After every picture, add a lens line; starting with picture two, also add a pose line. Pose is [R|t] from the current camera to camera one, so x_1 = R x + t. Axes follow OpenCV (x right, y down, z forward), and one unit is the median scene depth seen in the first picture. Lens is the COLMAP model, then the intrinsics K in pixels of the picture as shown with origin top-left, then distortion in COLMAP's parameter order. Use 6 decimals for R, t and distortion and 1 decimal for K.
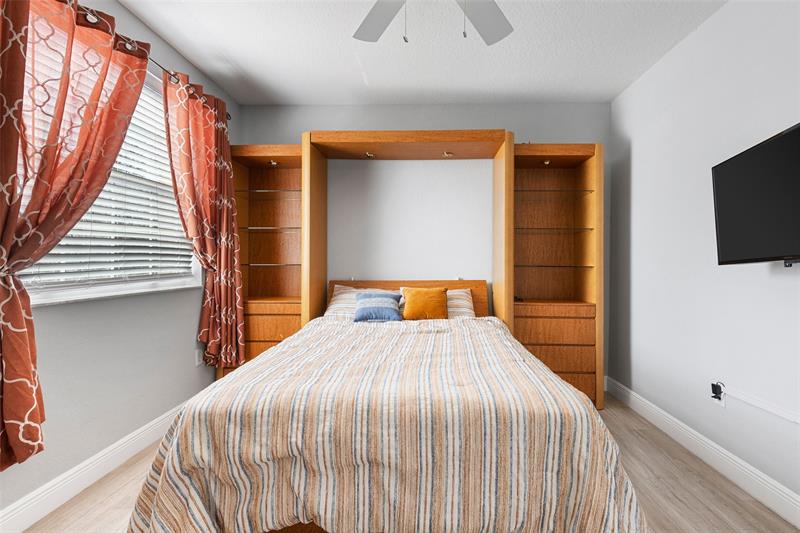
lens RADIAL K [[369.8, 0, 400.0], [0, 369.8, 266.5], [0, 0, 1]] dist [0.000922, -0.000142]
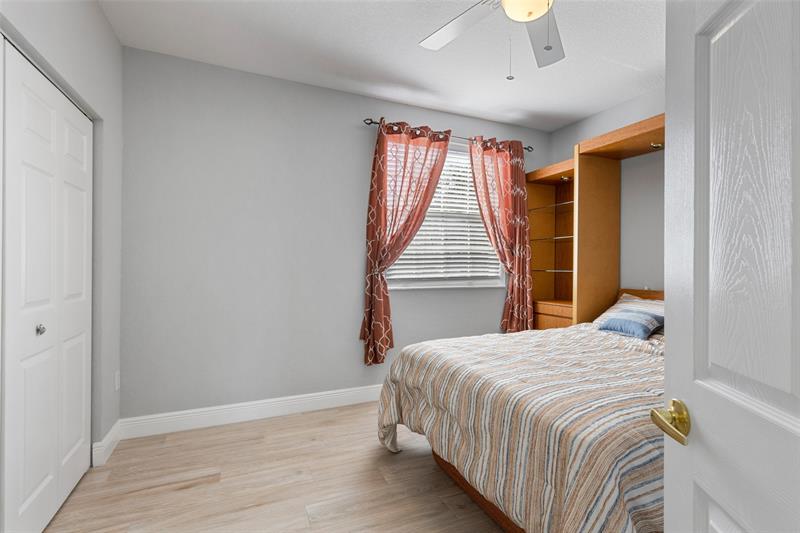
lens RADIAL K [[369.8, 0, 400.0], [0, 369.8, 266.5], [0, 0, 1]] dist [0.000922, -0.000142]
pose [[0.437645, -0.002401, -0.899145, 0.484827], [-0.017006, 0.999795, -0.010947, 0.002130], [0.898987, 0.020082, 0.437515, 0.096652]]
